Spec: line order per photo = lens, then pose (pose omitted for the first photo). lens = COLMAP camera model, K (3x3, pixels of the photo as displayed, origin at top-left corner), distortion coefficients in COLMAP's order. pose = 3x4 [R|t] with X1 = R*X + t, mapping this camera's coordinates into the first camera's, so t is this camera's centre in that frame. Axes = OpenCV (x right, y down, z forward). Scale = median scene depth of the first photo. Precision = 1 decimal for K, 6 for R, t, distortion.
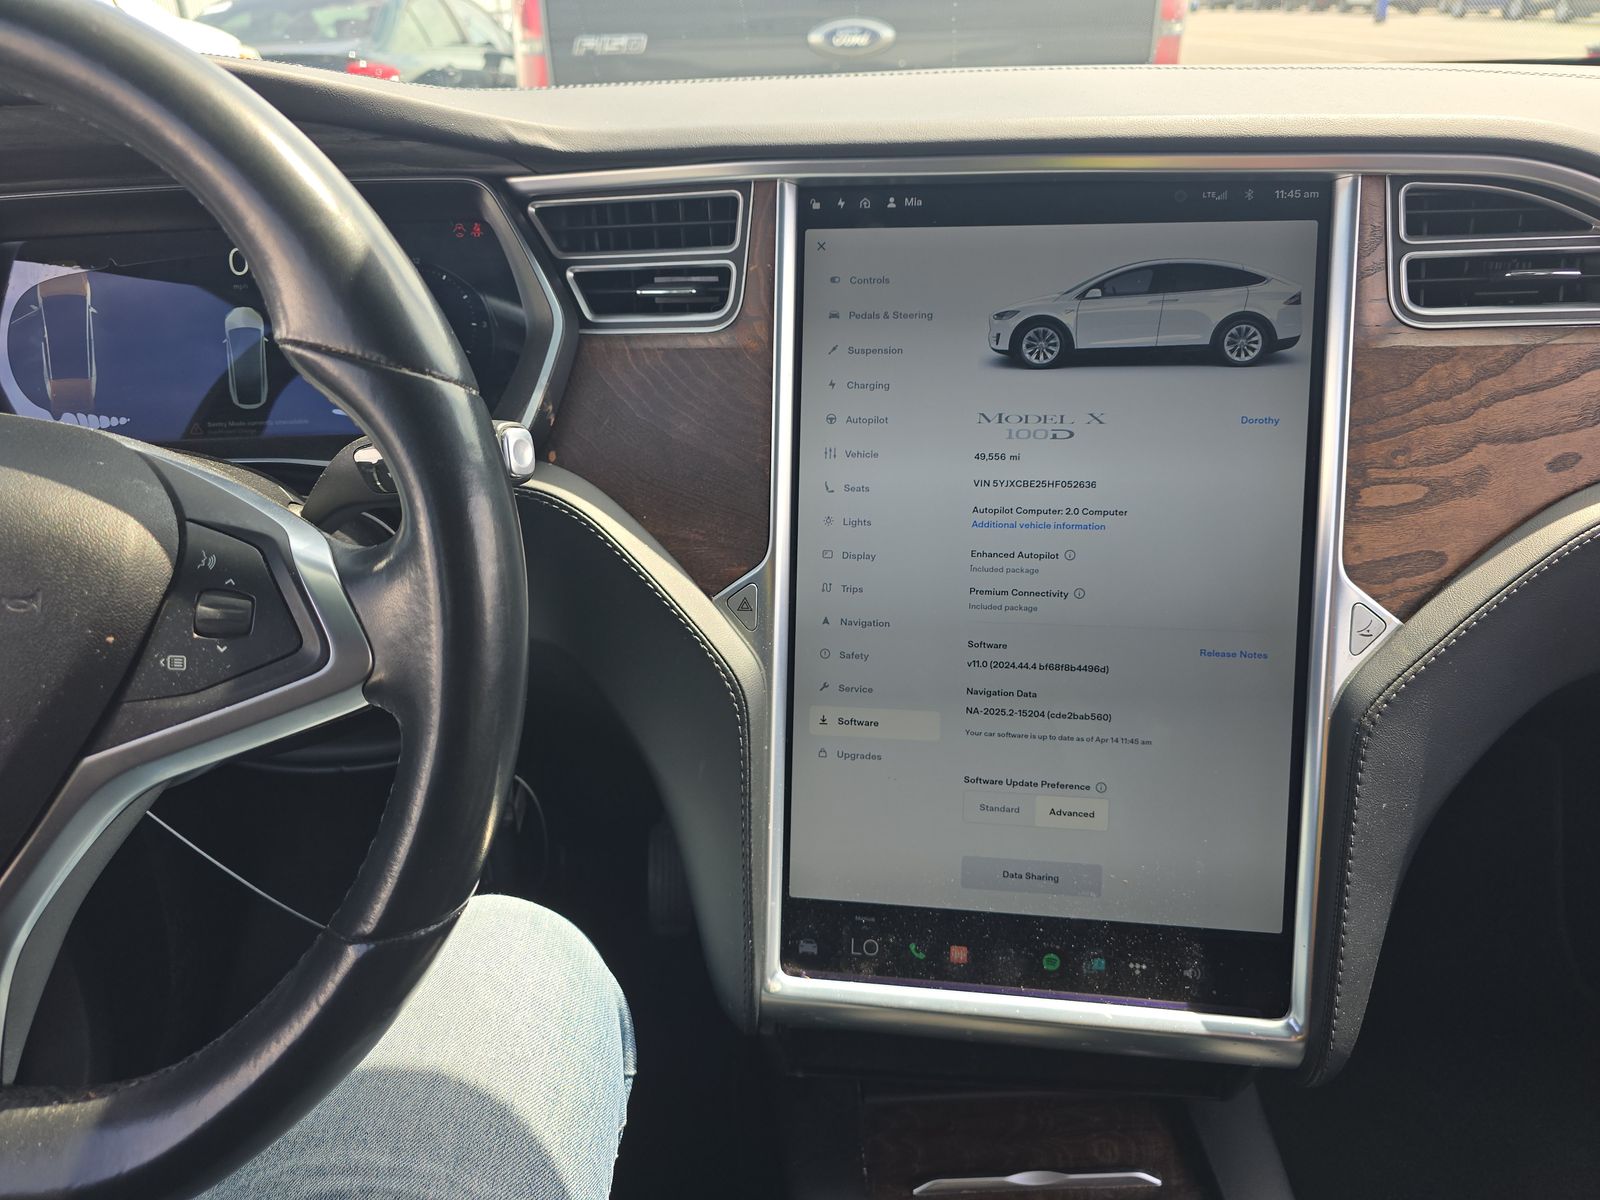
lens RADIAL K [[1085.3, 0, 802.1], [0, 1085.3, 592.8], [0, 0, 1]] dist [0.059622, -0.075244]
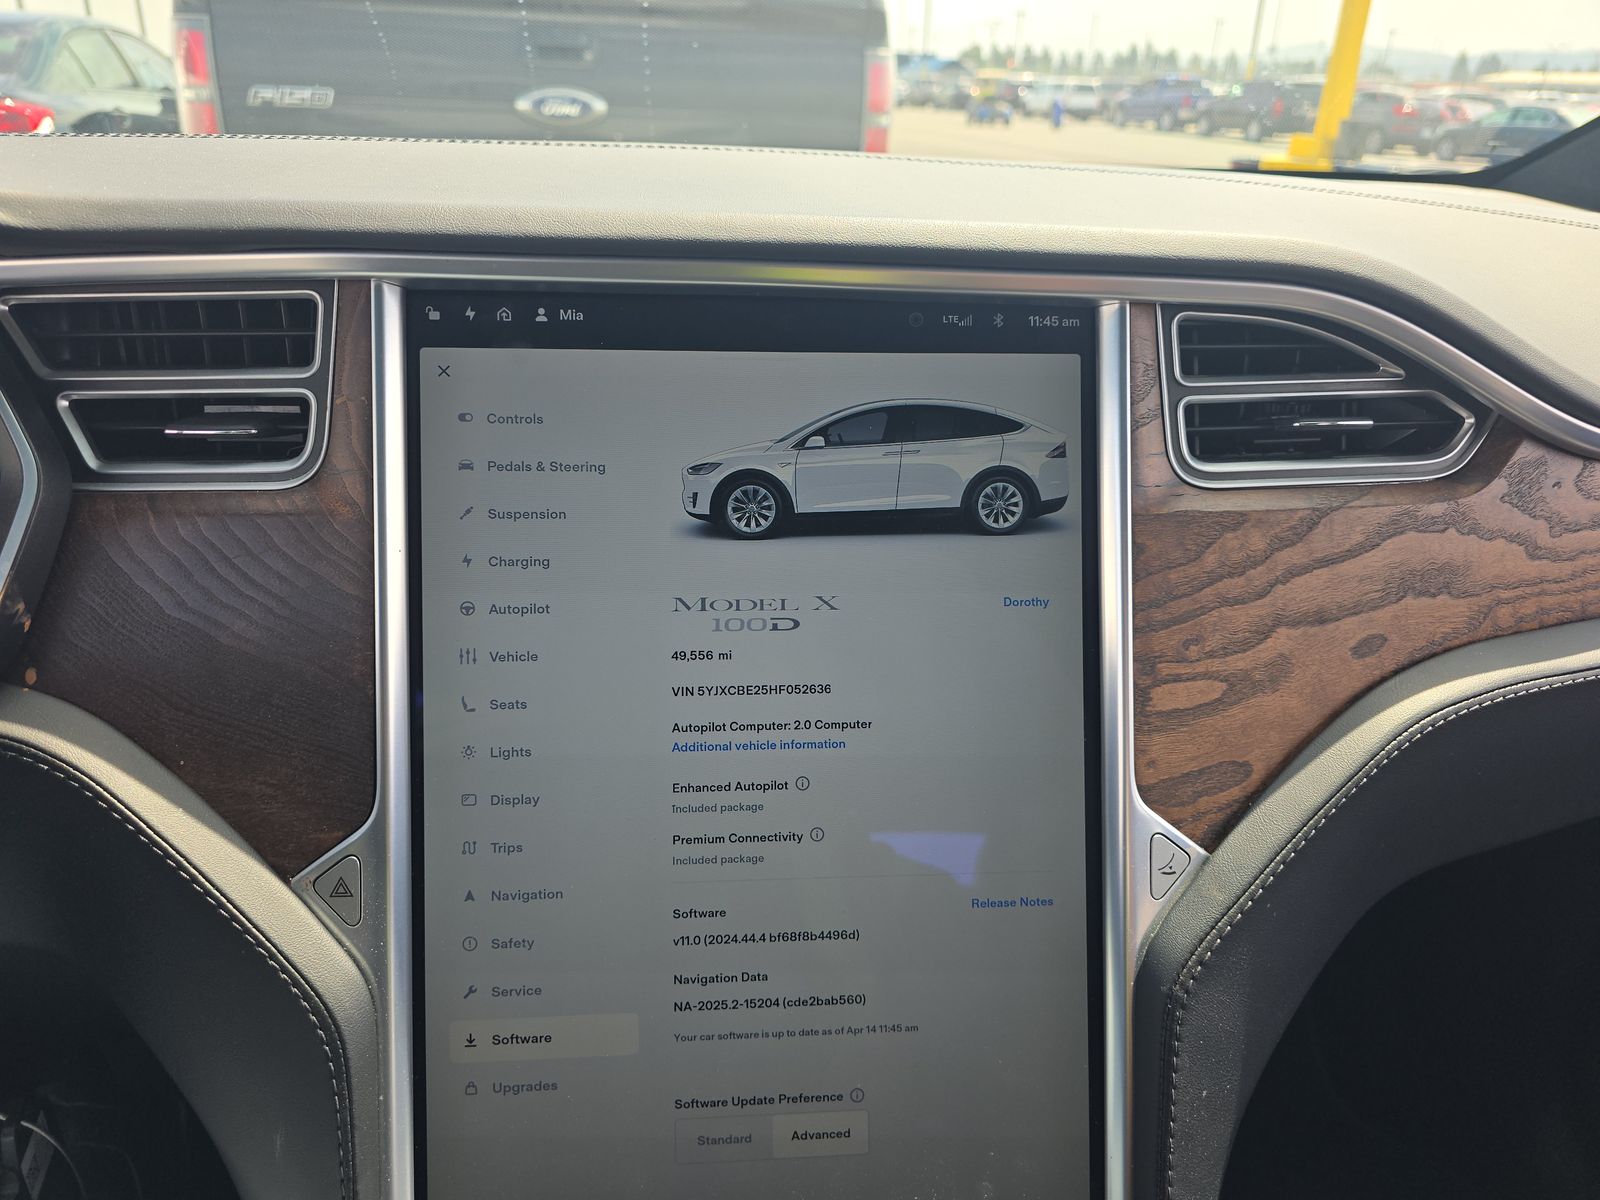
lens RADIAL K [[1081.3, 0, 794.0], [0, 1081.3, 595.6], [0, 0, 1]] dist [0.049037, -0.053154]
pose [[0.973791, -0.034109, 0.224871, 0.076449], [0.046202, 0.997742, -0.048738, -0.126901], [-0.222701, 0.057850, 0.973169, 0.266795]]
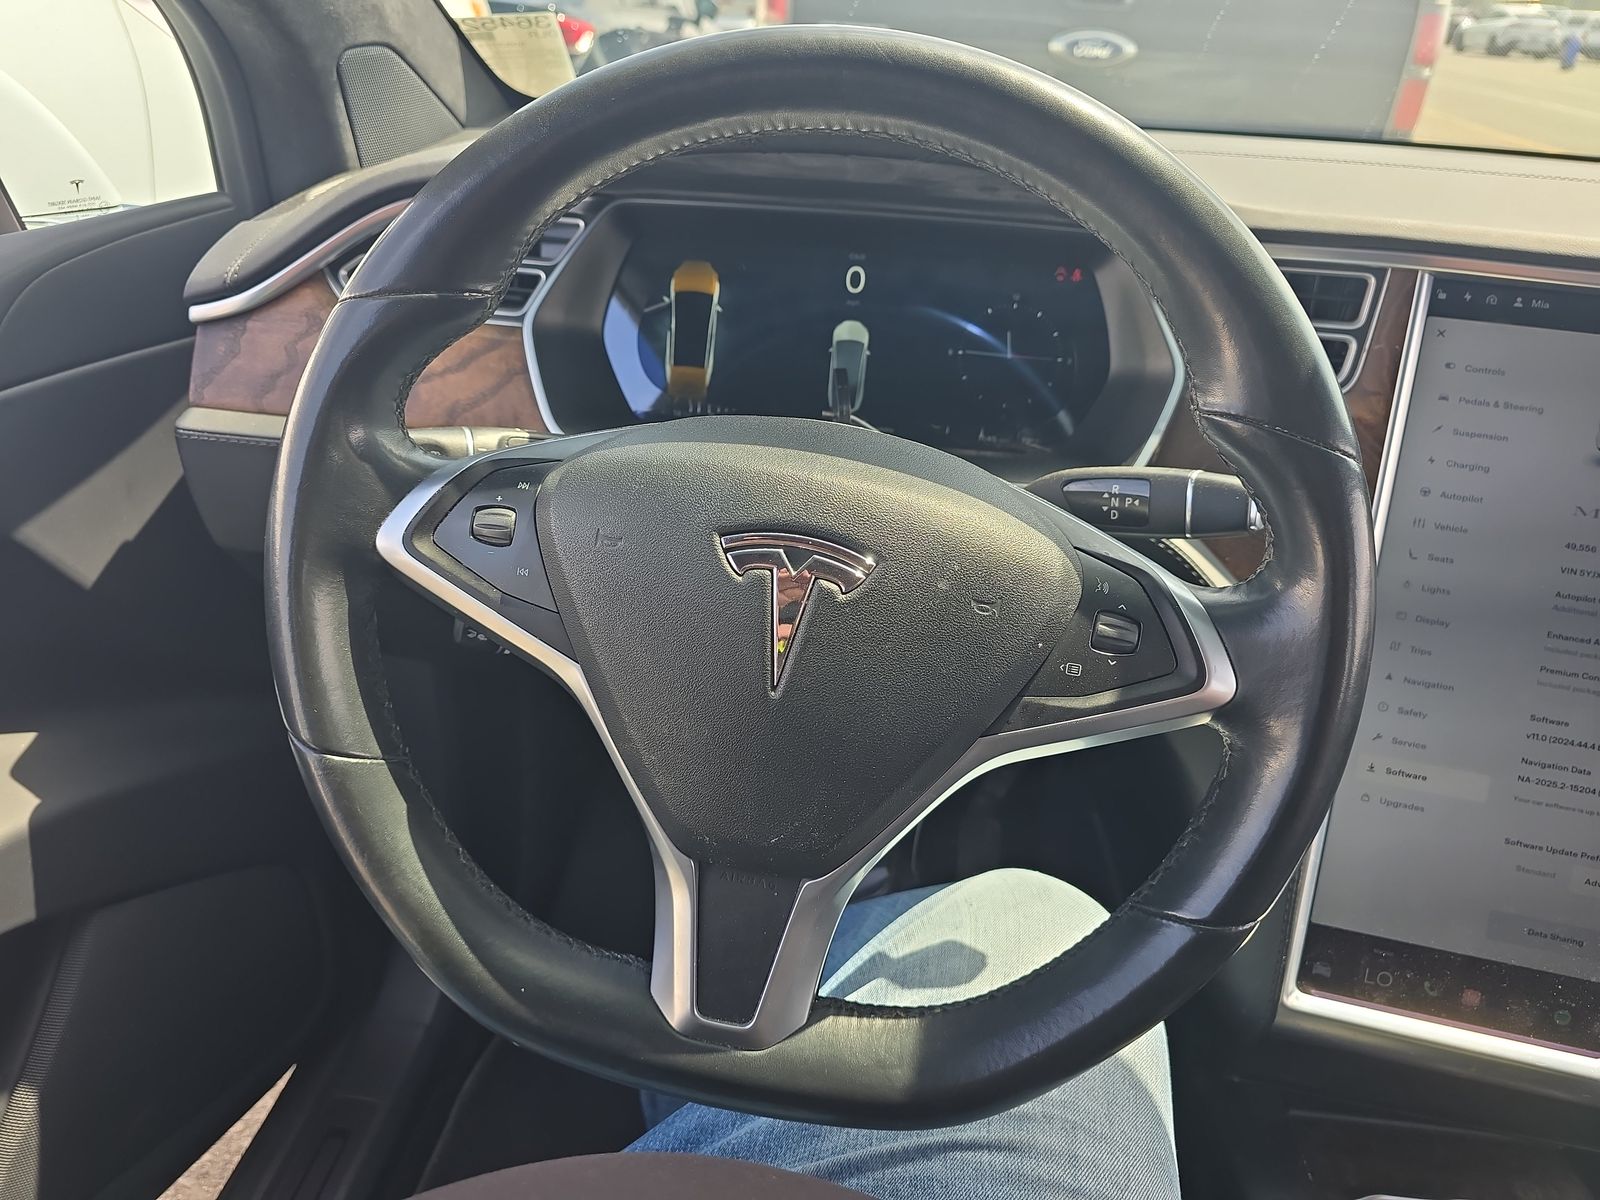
lens RADIAL K [[1096.6, 0, 798.7], [0, 1096.6, 595.8], [0, 0, 1]] dist [0.025651, -0.031711]
pose [[0.989369, 0.131078, -0.062990, -0.513770], [-0.129982, 0.991289, 0.021221, -0.001112], [0.065223, -0.012807, 0.997789, -0.133491]]
